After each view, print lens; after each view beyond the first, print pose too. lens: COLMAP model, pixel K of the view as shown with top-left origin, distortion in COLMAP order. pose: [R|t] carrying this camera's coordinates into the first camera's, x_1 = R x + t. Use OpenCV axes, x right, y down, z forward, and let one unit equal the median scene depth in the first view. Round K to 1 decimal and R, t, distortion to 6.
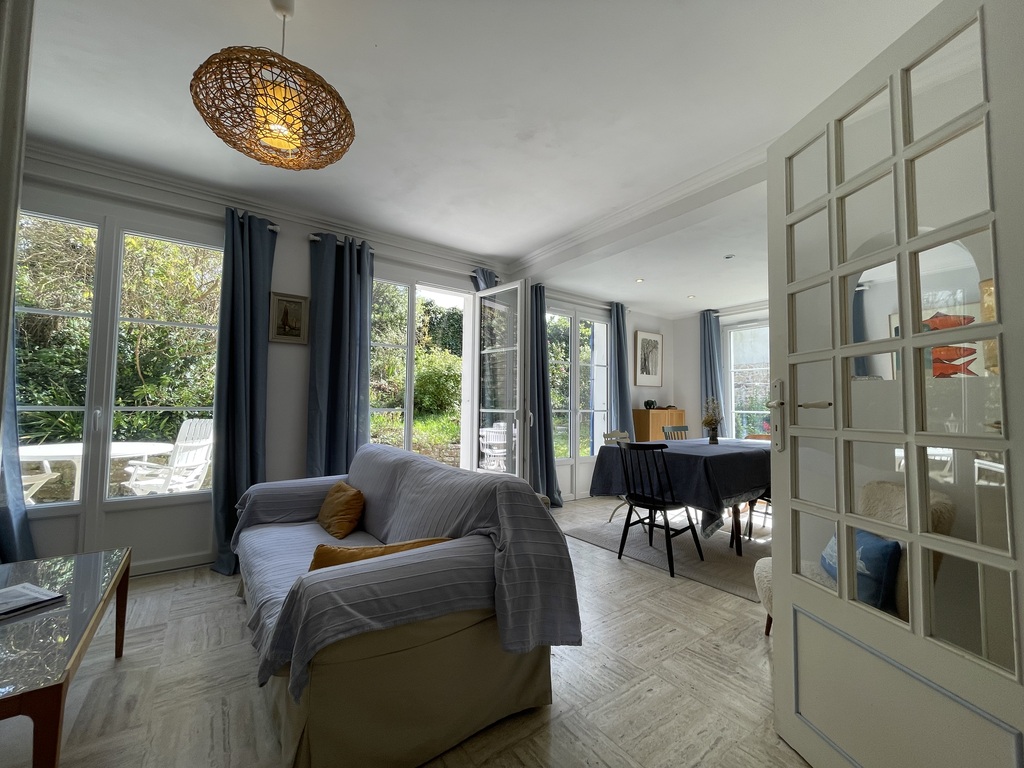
lens RADIAL K [[415.8, 0, 508.6], [0, 415.8, 383.5], [0, 0, 1]] dist [0.001566, 0.000022]
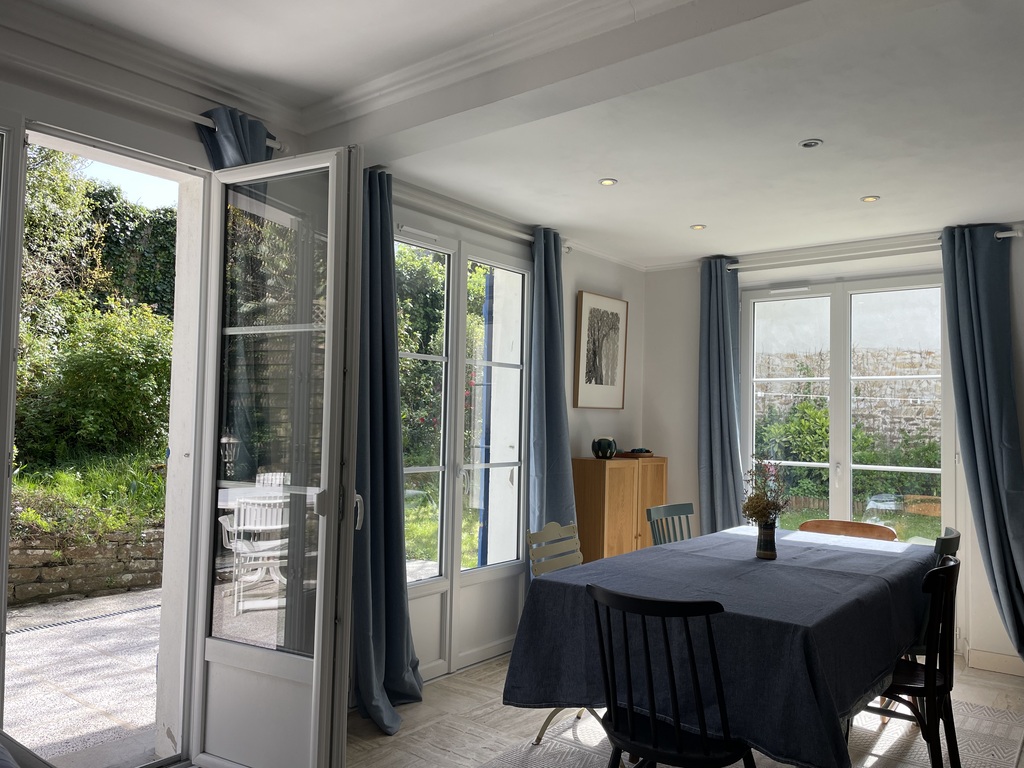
lens RADIAL K [[773.2, 0, 508.9], [0, 773.2, 389.4], [0, 0, 1]] dist [0.056897, -0.004920]
pose [[0.962175, 0.019327, 0.271746, -0.006461], [-0.025728, 0.999469, 0.020014, -0.031652], [-0.271215, -0.026248, 0.962161, 0.178381]]
